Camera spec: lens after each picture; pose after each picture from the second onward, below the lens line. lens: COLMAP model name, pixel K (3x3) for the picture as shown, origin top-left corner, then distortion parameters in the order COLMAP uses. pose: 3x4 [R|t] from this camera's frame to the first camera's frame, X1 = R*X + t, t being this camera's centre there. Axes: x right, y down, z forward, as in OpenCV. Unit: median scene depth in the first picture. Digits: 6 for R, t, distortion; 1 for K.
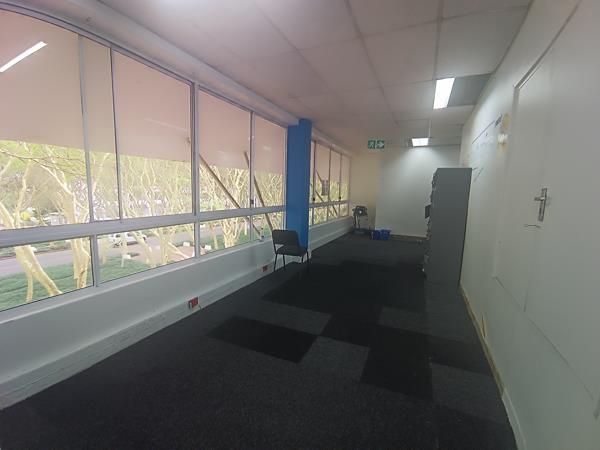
lens RADIAL K [[275.3, 0, 299.9], [0, 275.3, 225.0], [0, 0, 1]] dist [-0.025953, 0.009238]
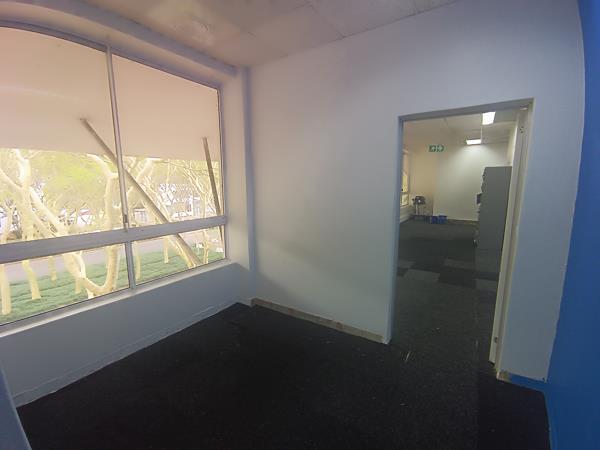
lens RADIAL K [[275.3, 0, 299.9], [0, 275.3, 227.2], [0, 0, 1]] dist [-0.025953, 0.009238]
pose [[0.987223, -0.007799, -0.159153, -0.120599], [0.012705, 0.999474, 0.029830, 0.026206], [0.158837, -0.031471, 0.986803, -0.298396]]
